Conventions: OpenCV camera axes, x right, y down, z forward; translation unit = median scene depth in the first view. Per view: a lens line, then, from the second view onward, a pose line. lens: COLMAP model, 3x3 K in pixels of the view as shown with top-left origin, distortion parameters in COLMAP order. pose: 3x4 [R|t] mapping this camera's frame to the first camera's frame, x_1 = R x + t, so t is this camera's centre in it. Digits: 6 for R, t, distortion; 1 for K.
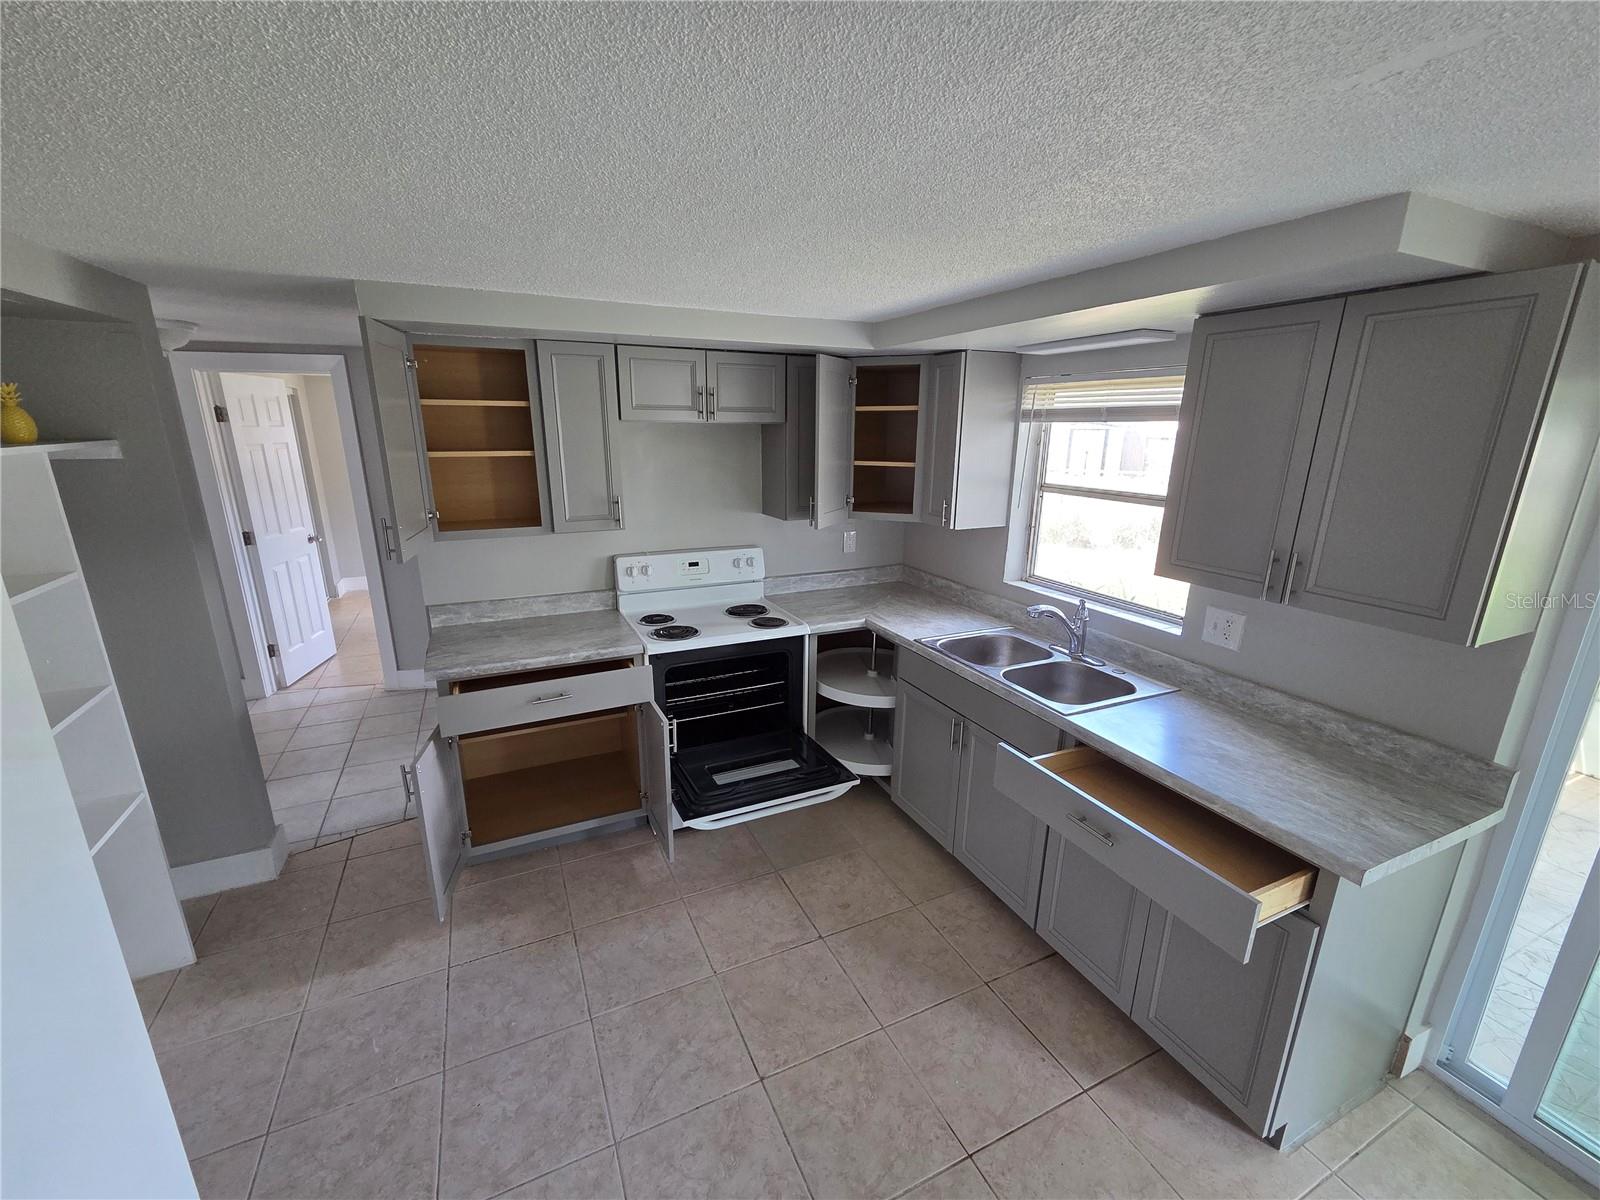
lens RADIAL K [[656.6, 0, 795.2], [0, 656.6, 606.1], [0, 0, 1]] dist [0.005899, -0.000422]
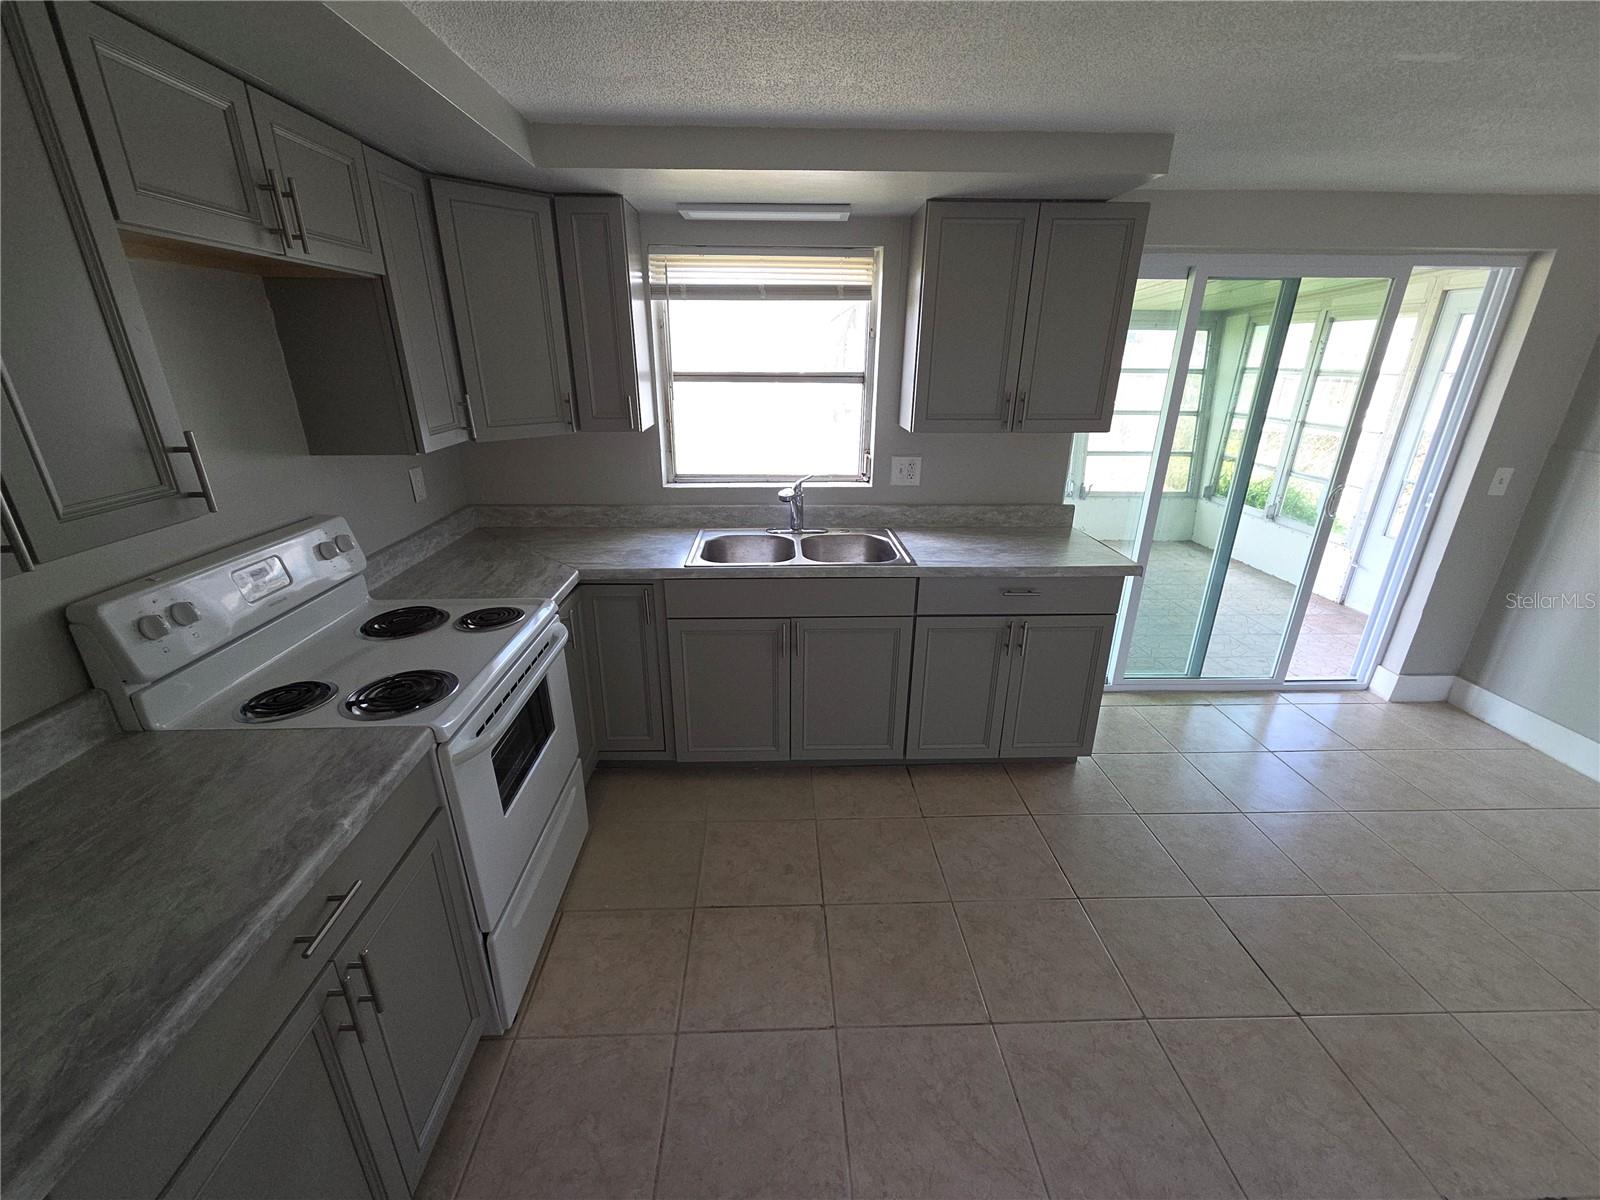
lens RADIAL K [[656.6, 0, 795.2], [0, 656.6, 606.1], [0, 0, 1]] dist [0.005899, -0.000422]
pose [[0.396532, -0.339006, 0.853134, -0.542152], [0.243806, 0.934835, 0.258151, -0.091002], [-0.885054, 0.105634, 0.453344, 0.558816]]
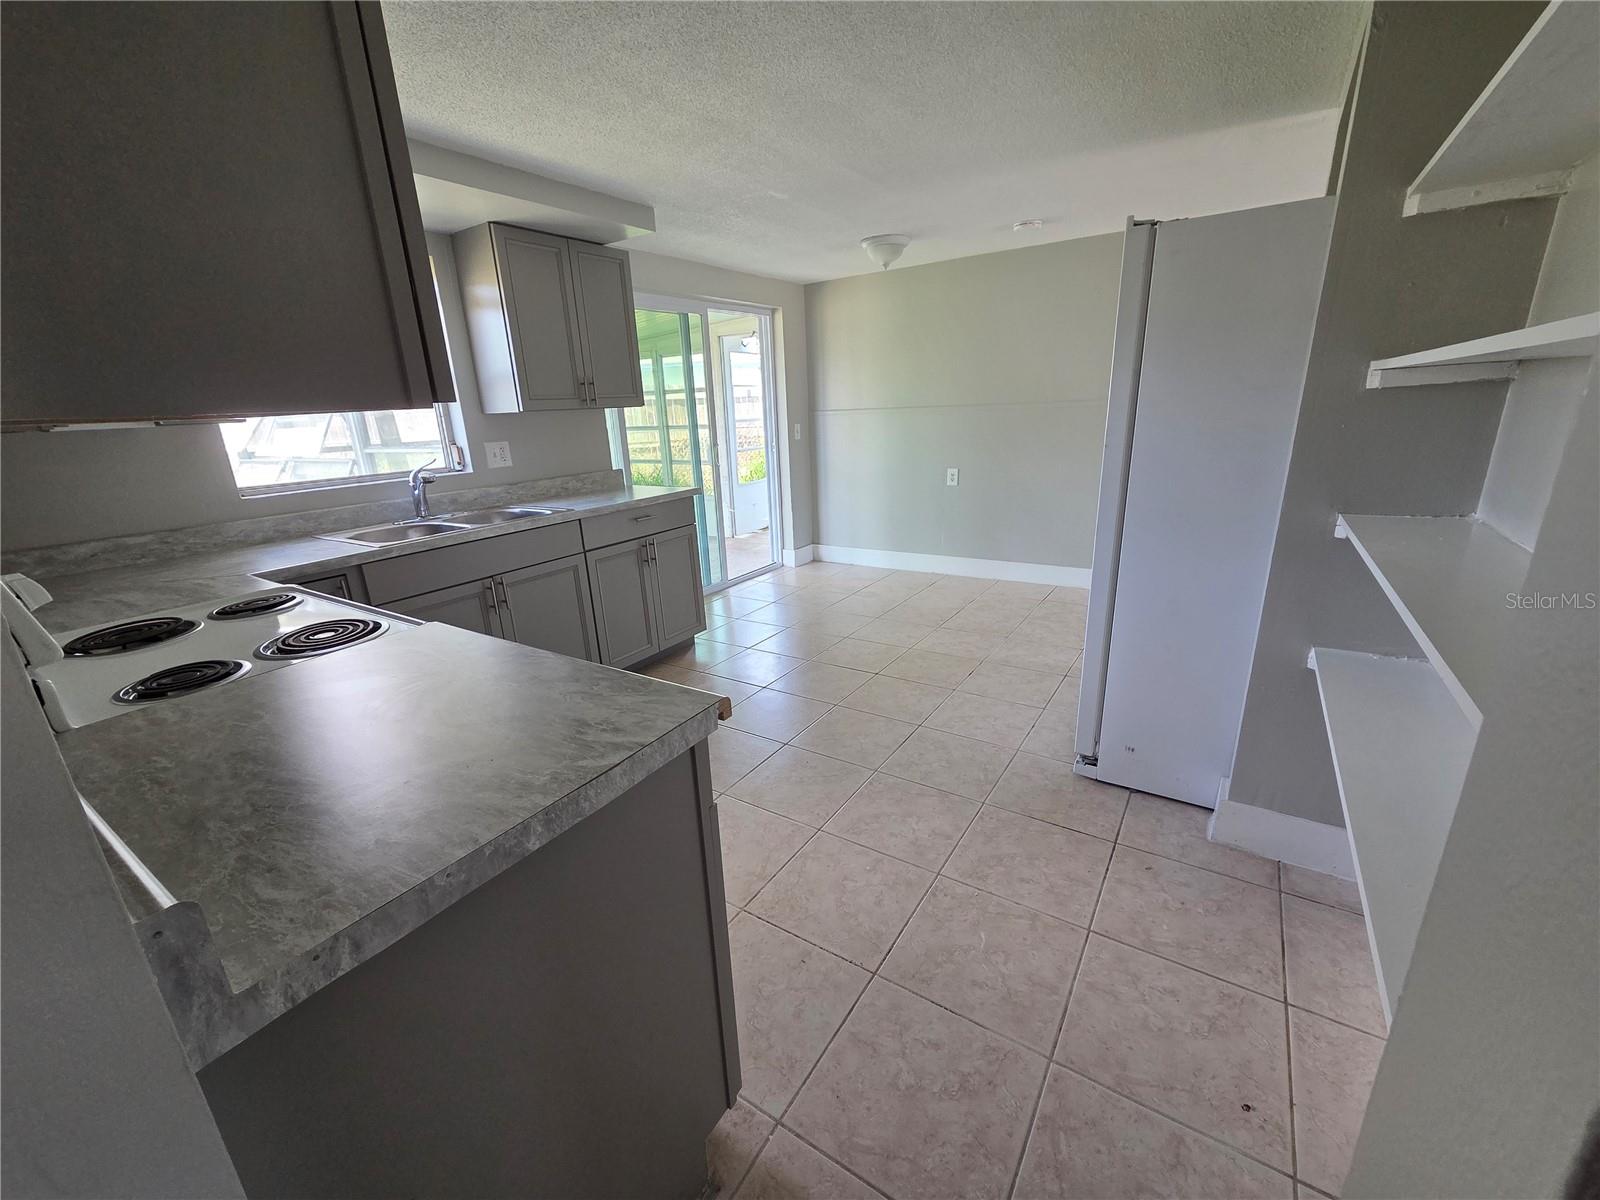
lens RADIAL K [[656.6, 0, 795.2], [0, 656.6, 606.1], [0, 0, 1]] dist [0.005899, -0.000422]
pose [[-0.518615, -0.241654, 0.820147, -0.850699], [0.265163, 0.866474, 0.422979, -0.103334], [-0.812851, 0.436836, -0.385289, 1.028313]]
